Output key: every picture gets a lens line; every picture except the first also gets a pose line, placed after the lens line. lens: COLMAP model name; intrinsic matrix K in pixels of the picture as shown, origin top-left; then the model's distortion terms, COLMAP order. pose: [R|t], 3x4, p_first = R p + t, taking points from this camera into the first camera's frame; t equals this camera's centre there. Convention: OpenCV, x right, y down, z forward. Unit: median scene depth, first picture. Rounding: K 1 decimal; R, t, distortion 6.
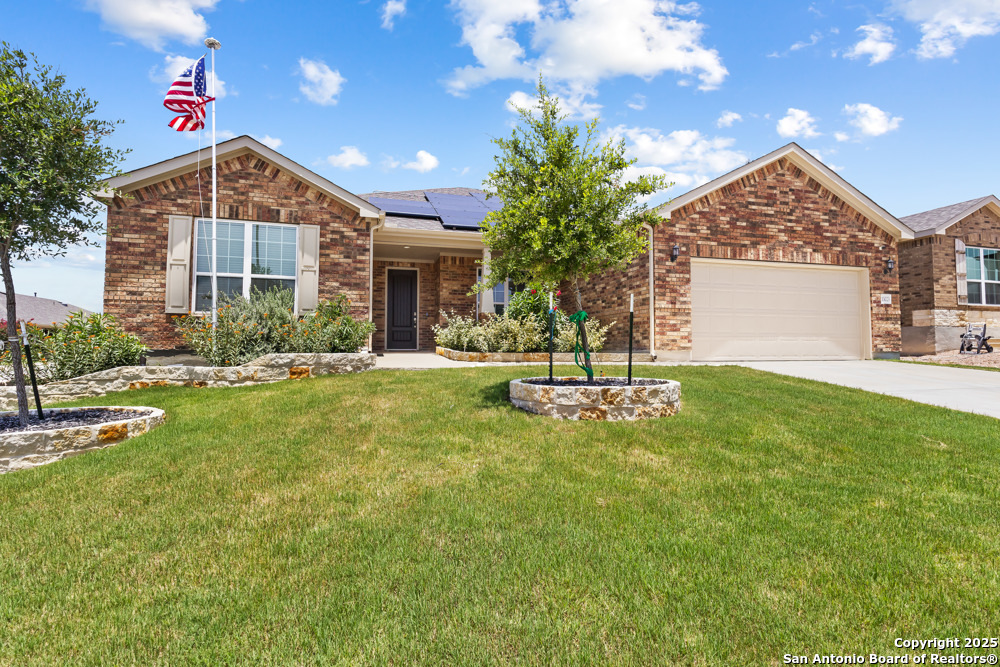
lens RADIAL K [[466.8, 0, 499.3], [0, 466.8, 330.9], [0, 0, 1]] dist [0.010213, -0.001410]
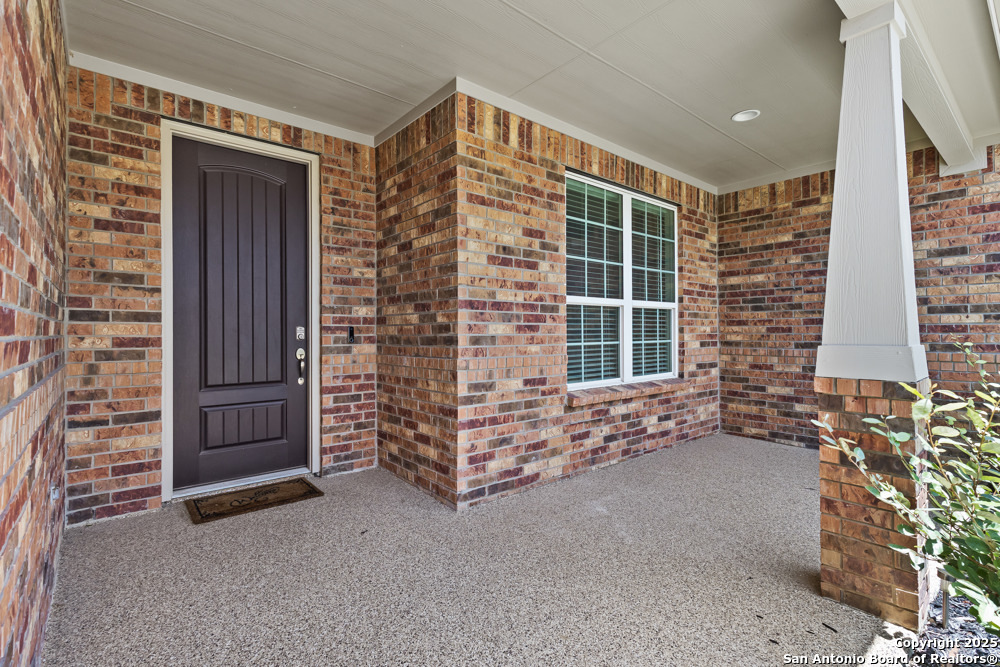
lens RADIAL K [[466.8, 0, 496.8], [0, 466.8, 331.1], [0, 0, 1]] dist [0.010213, -0.001410]
pose [[0.908555, -0.003259, 0.417753, -0.195088], [-0.013268, 0.999240, 0.036651, -0.049596], [-0.417555, -0.038842, 0.907821, 0.738624]]
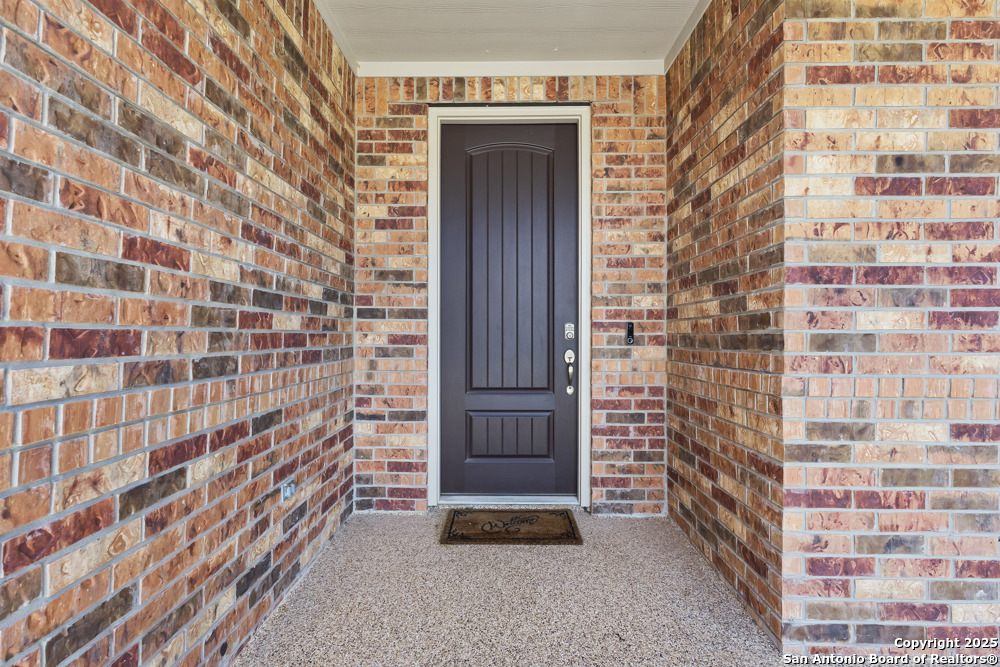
lens RADIAL K [[466.8, 0, 500.5], [0, 466.8, 335.1], [0, 0, 1]] dist [0.010213, -0.001410]
pose [[0.963352, -0.001305, -0.268237, -0.158039], [0.012119, 0.999179, 0.038663, -0.044088], [0.267966, -0.040497, 0.962577, 0.809602]]
